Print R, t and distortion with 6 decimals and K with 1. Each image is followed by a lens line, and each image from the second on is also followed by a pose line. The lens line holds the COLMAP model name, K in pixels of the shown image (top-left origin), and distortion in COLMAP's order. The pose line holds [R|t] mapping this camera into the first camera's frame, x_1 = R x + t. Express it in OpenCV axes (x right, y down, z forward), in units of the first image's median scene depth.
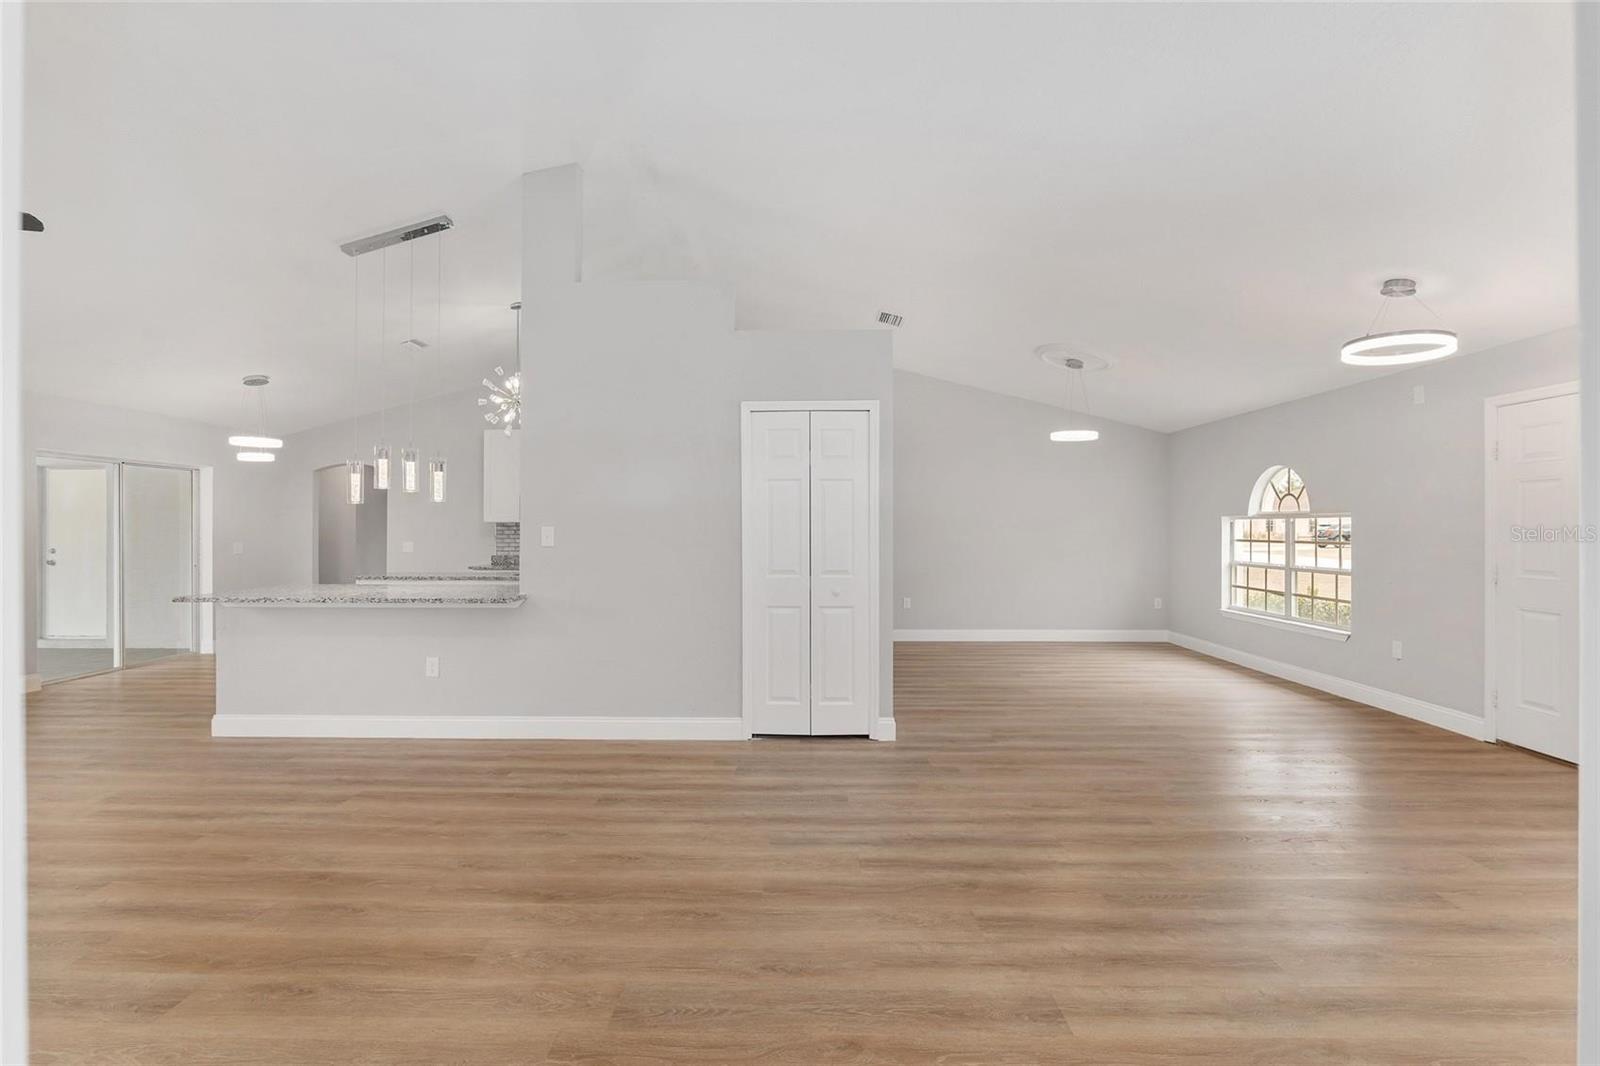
lens RADIAL K [[748.1, 0, 794.8], [0, 748.1, 531.3], [0, 0, 1]] dist [-0.016321, 0.001518]
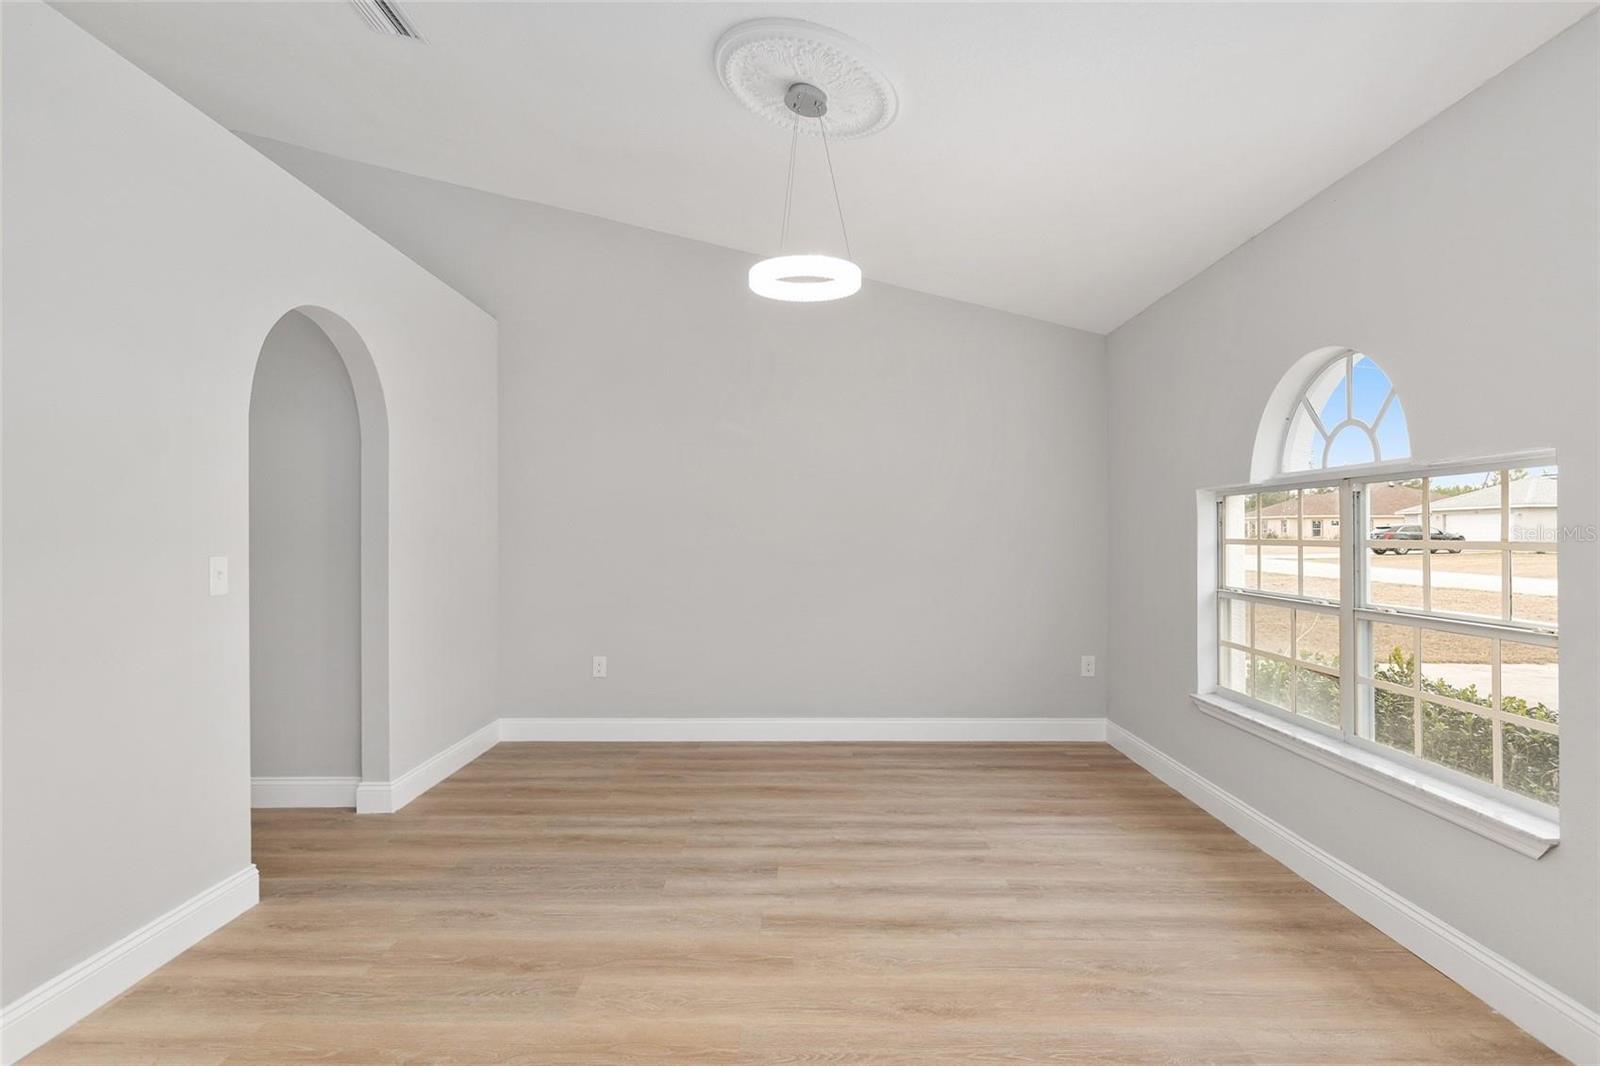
lens RADIAL K [[825.4, 0, 797.1], [0, 825.4, 536.8], [0, 0, 1]] dist [-0.015308, -0.001351]
pose [[0.999968, -0.000732, 0.007936, 0.528448], [0.000739, 0.999999, -0.000792, 0.014934], [-0.007936, 0.000798, 0.999968, 0.813591]]
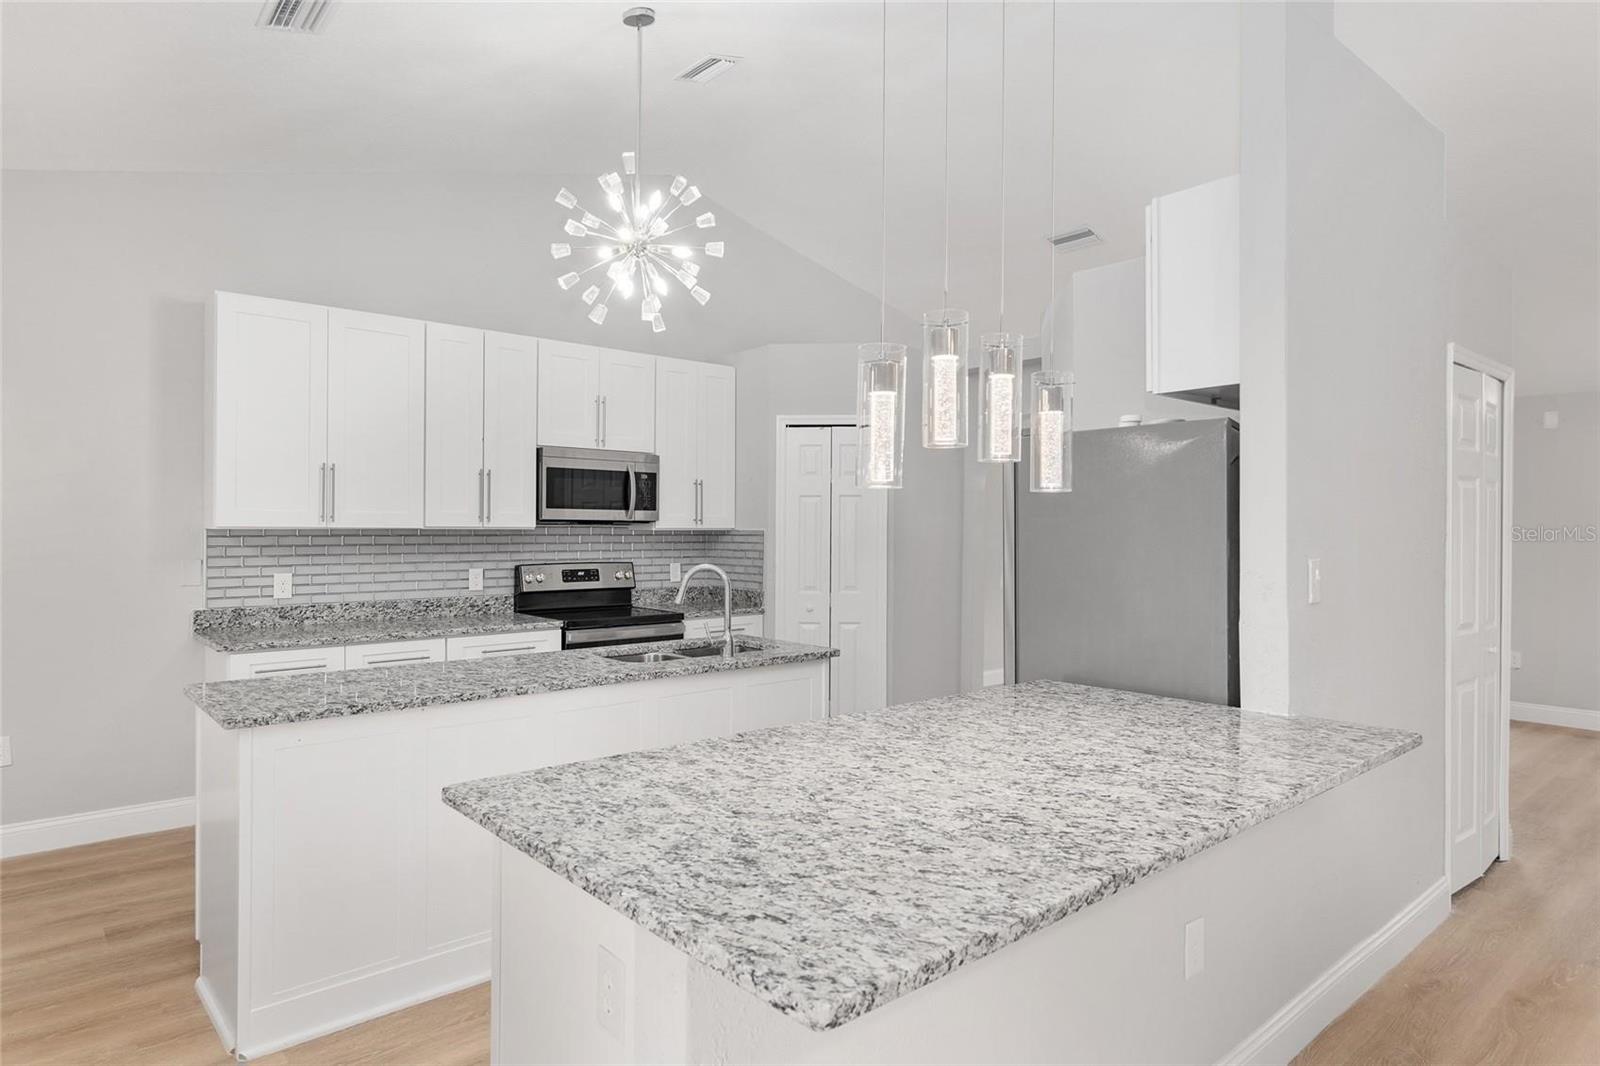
lens RADIAL K [[921.1, 0, 804.1], [0, 921.1, 518.3], [0, 0, 1]] dist [0.006823, 0.001142]
pose [[0.736908, 0.012475, 0.675878, -0.937589], [-0.002908, 0.999879, -0.015285, -0.020369], [-0.675987, 0.009298, 0.736855, 0.794437]]
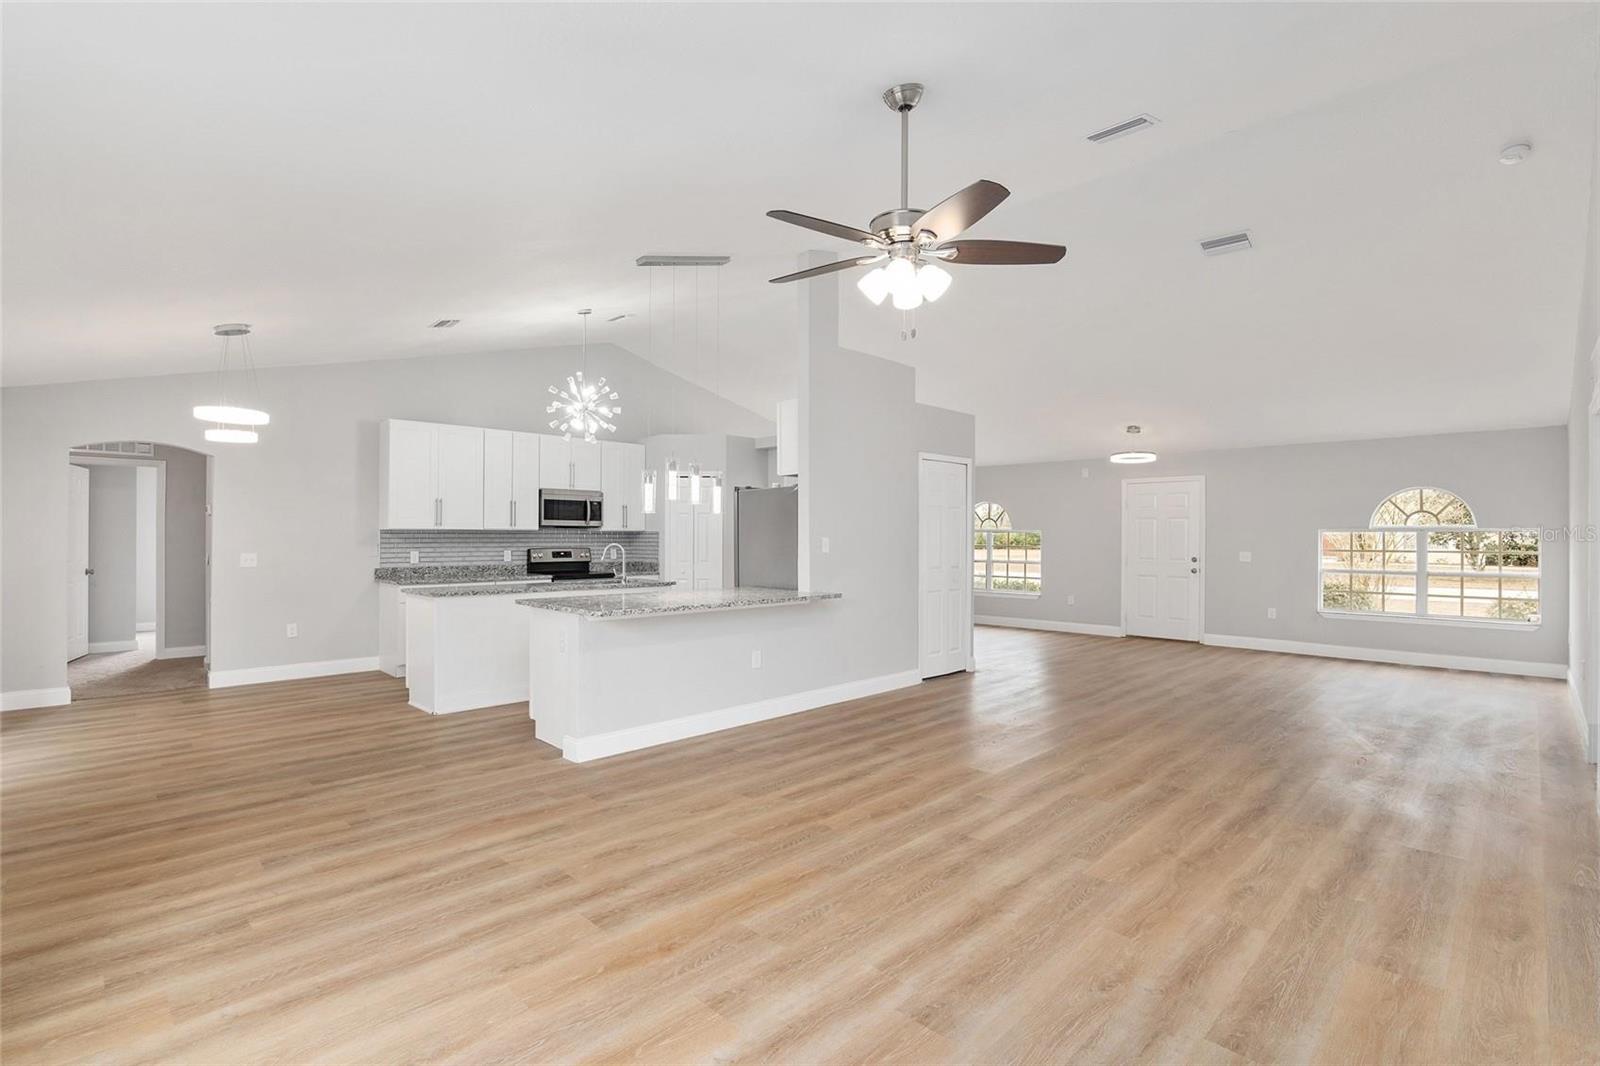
lens RADIAL K [[748.1, 0, 807.2], [0, 748.1, 519.8], [0, 0, 1]] dist [-0.016321, 0.001518]
pose [[0.690330, 0.019737, 0.723225, -1.265881], [-0.000254, 0.999634, -0.027037, -0.000758], [-0.723494, 0.018481, 0.690083, 0.148566]]
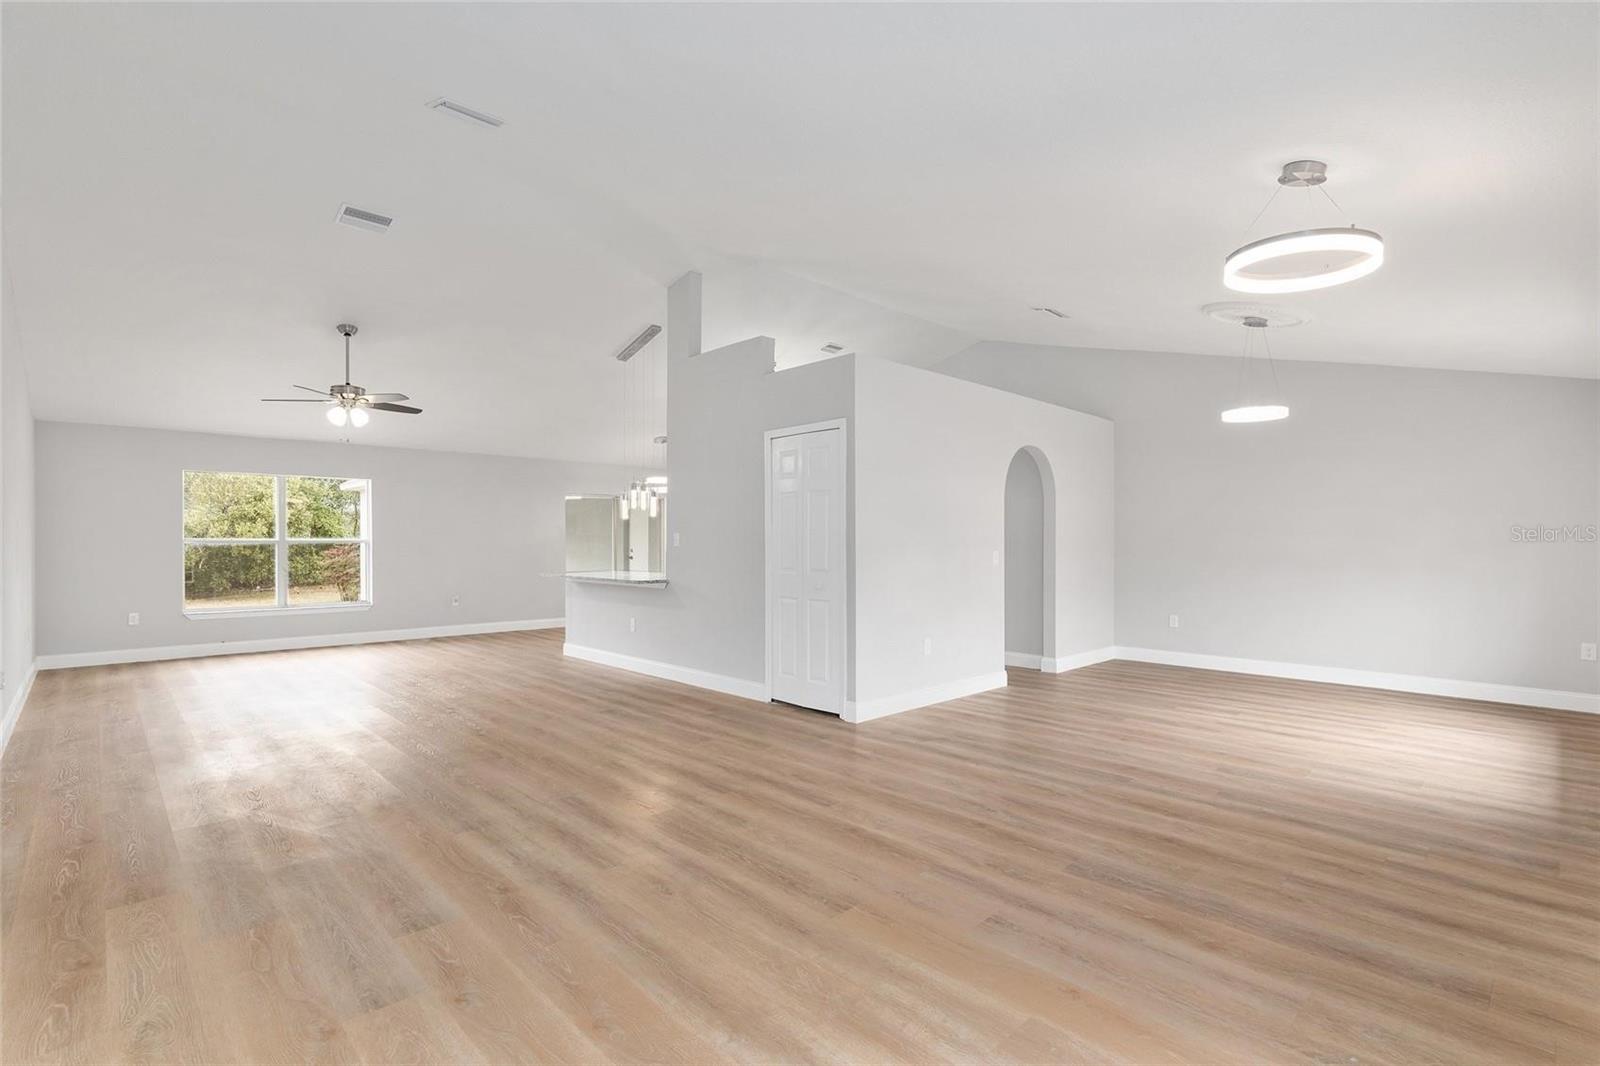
lens RADIAL K [[748.1, 0, 791.3], [0, 748.1, 532.1], [0, 0, 1]] dist [-0.016321, 0.001518]
pose [[0.701674, -0.007152, -0.712462, 0.852271], [-0.002621, 0.999917, -0.012619, 0.010334], [0.712493, 0.010722, 0.701597, 0.148734]]
